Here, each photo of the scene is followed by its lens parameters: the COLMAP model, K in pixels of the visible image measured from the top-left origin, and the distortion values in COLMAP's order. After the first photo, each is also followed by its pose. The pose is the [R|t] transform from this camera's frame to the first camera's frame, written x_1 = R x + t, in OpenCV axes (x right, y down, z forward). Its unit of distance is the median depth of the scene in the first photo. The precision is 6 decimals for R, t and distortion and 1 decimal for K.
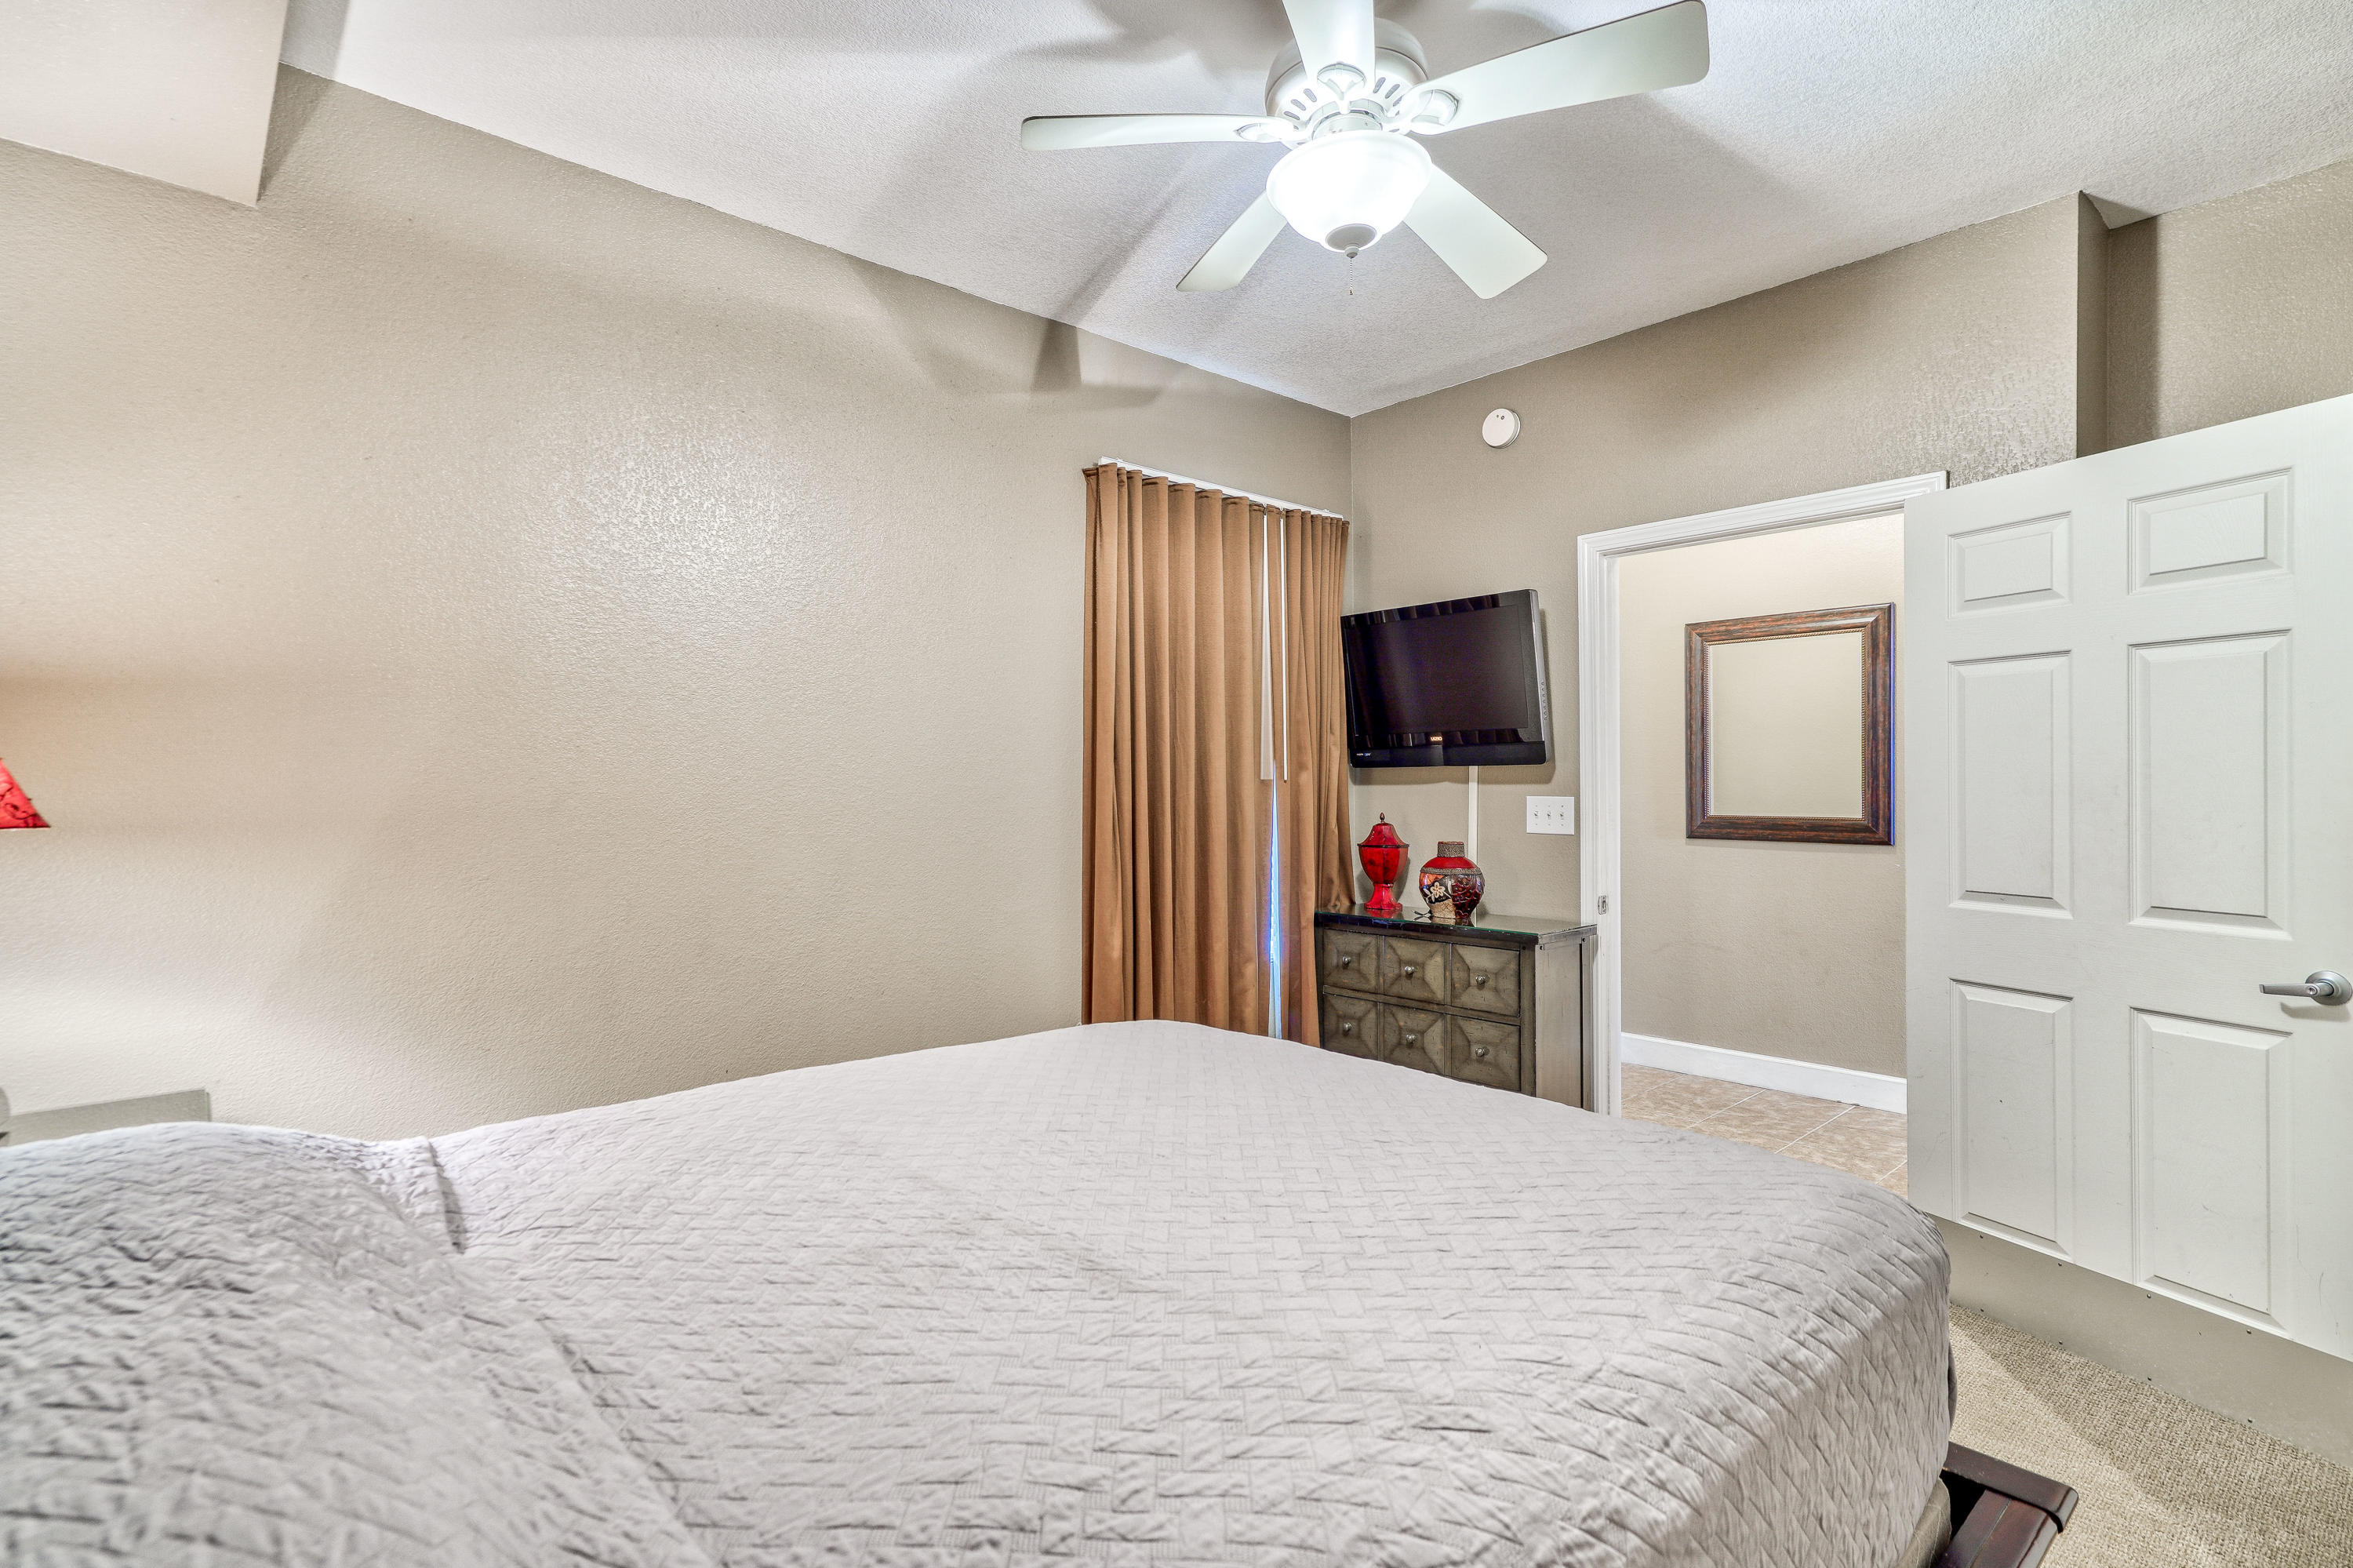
lens RADIAL K [[1100.1, 0, 1174.7], [0, 1100.1, 776.5], [0, 0, 1]] dist [0.002653, 0.006957]
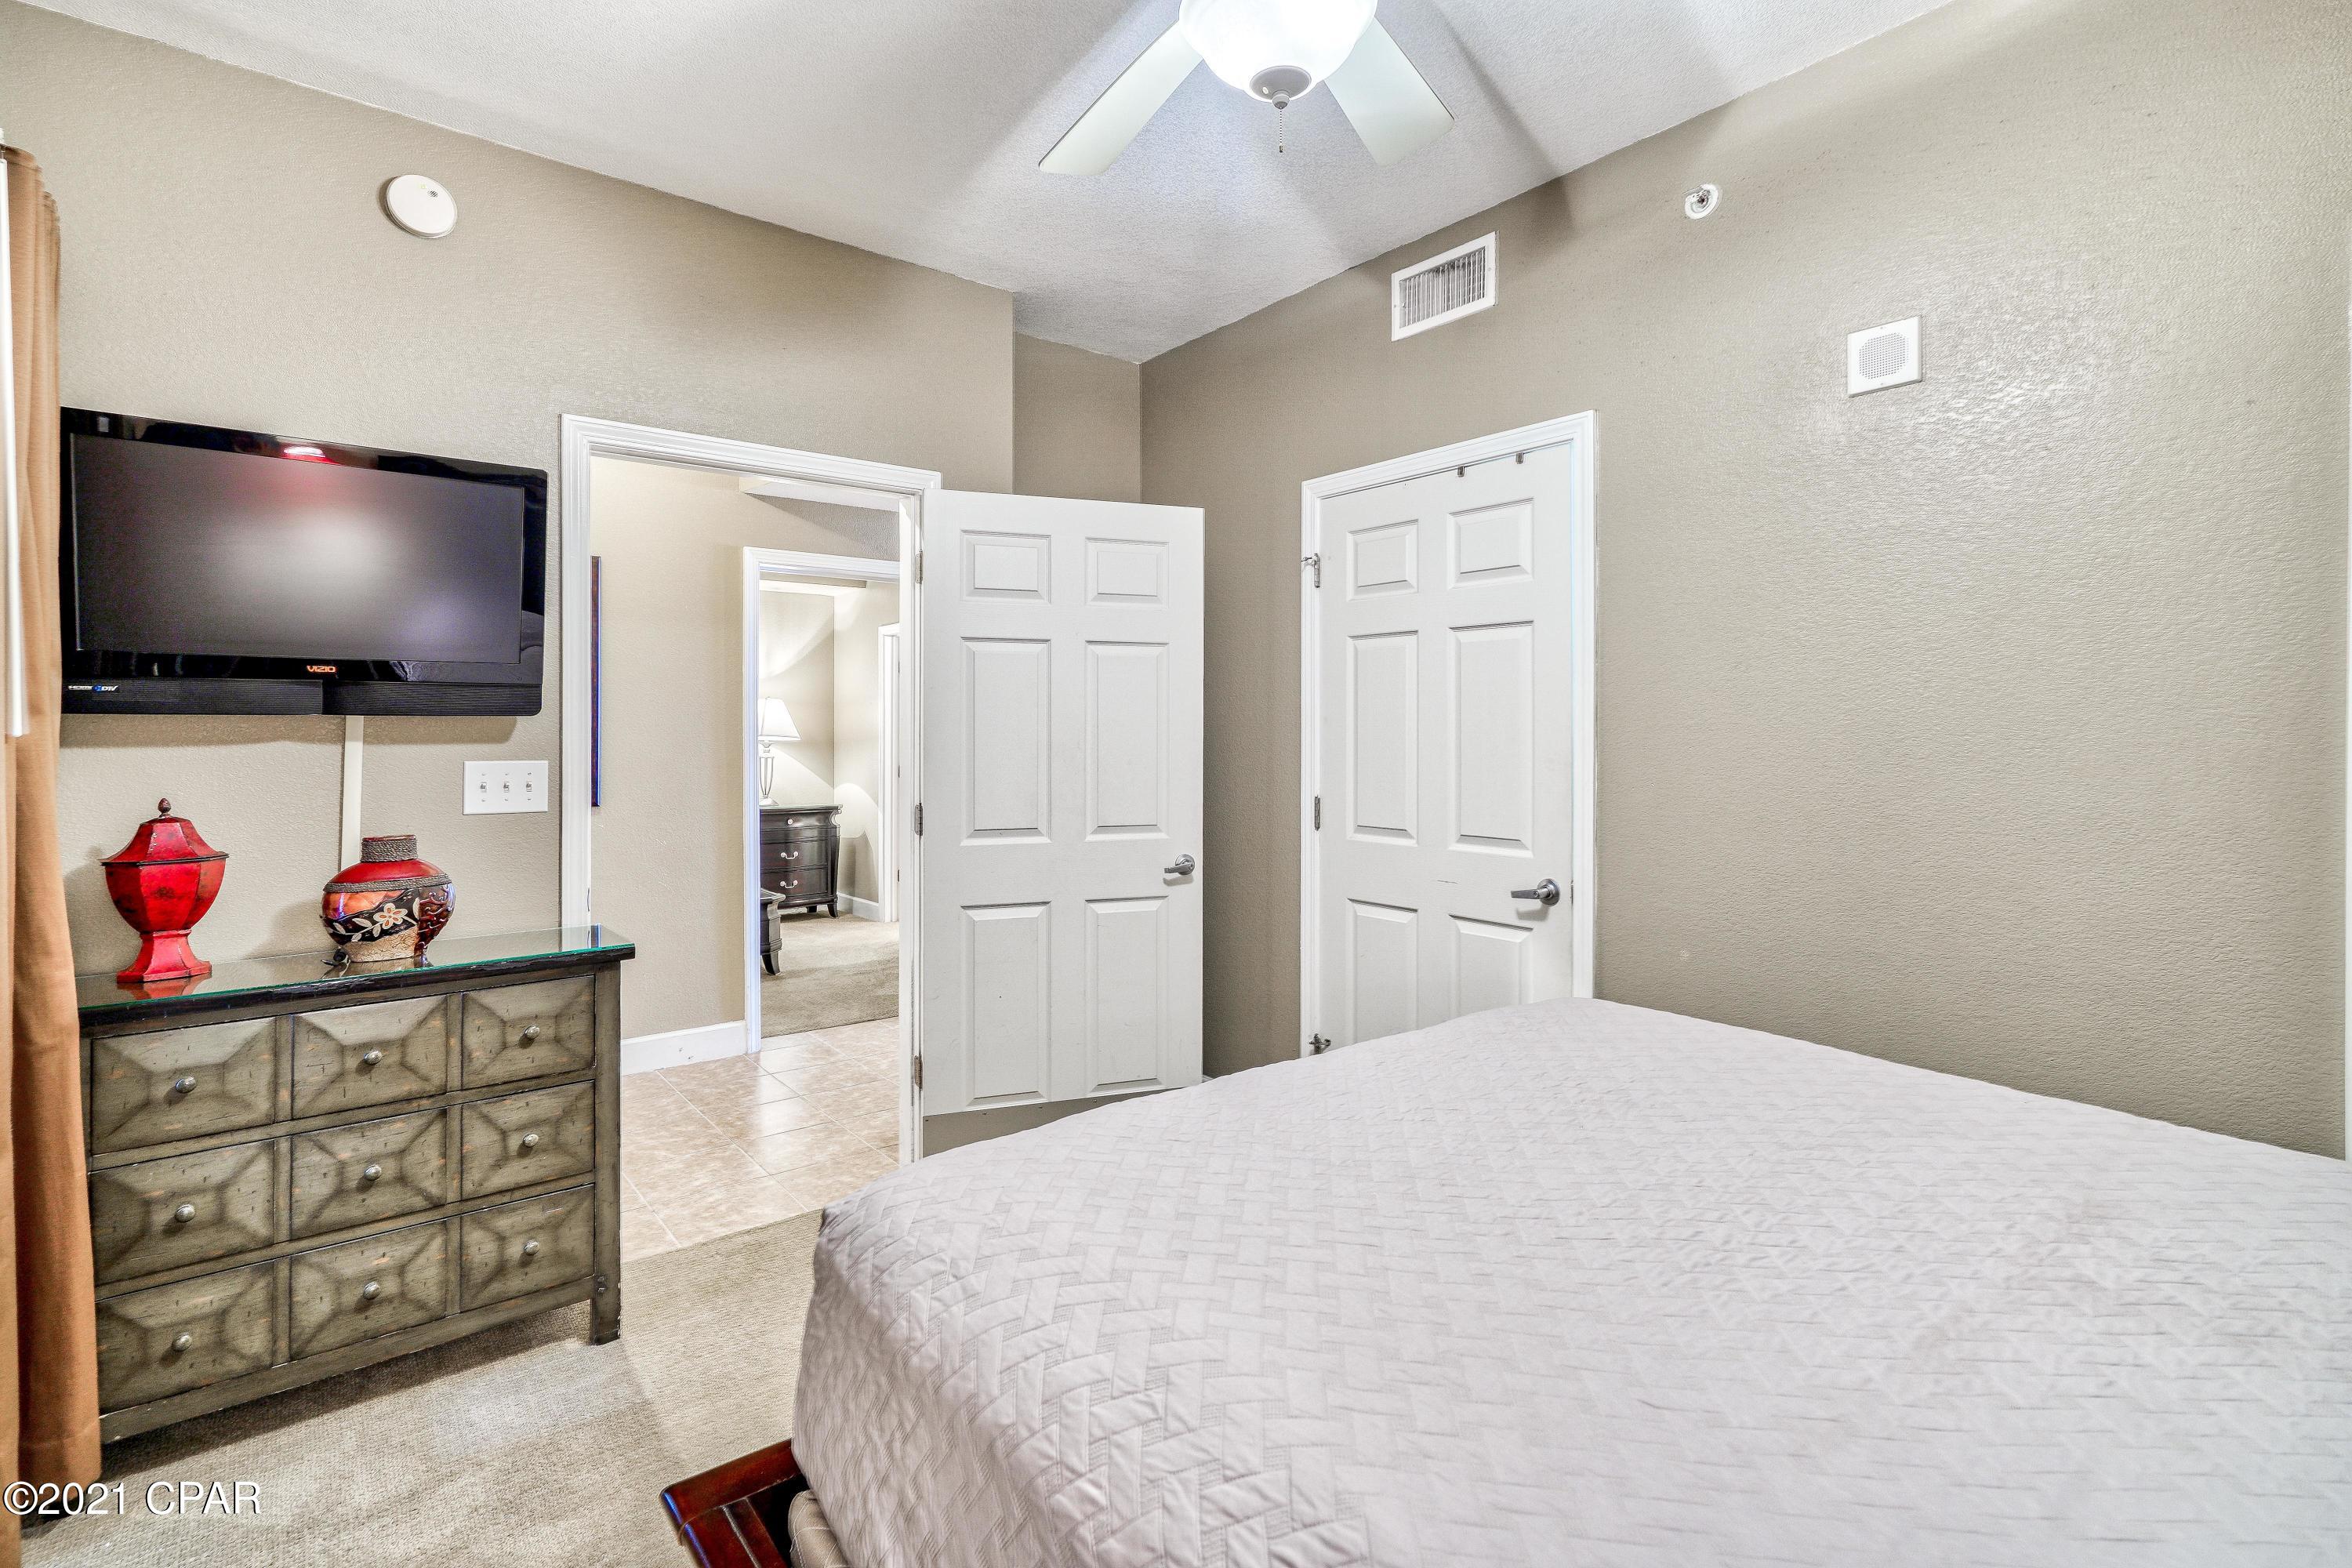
lens RADIAL K [[1099.6, 0, 1123.9], [0, 1099.6, 741.8], [0, 0, 1]] dist [0.002653, 0.006957]
pose [[0.086455, 0.002619, 0.996252, -0.333822], [-0.000362, 0.999997, -0.002597, 0.007243], [-0.996256, -0.000136, 0.086456, 0.530620]]
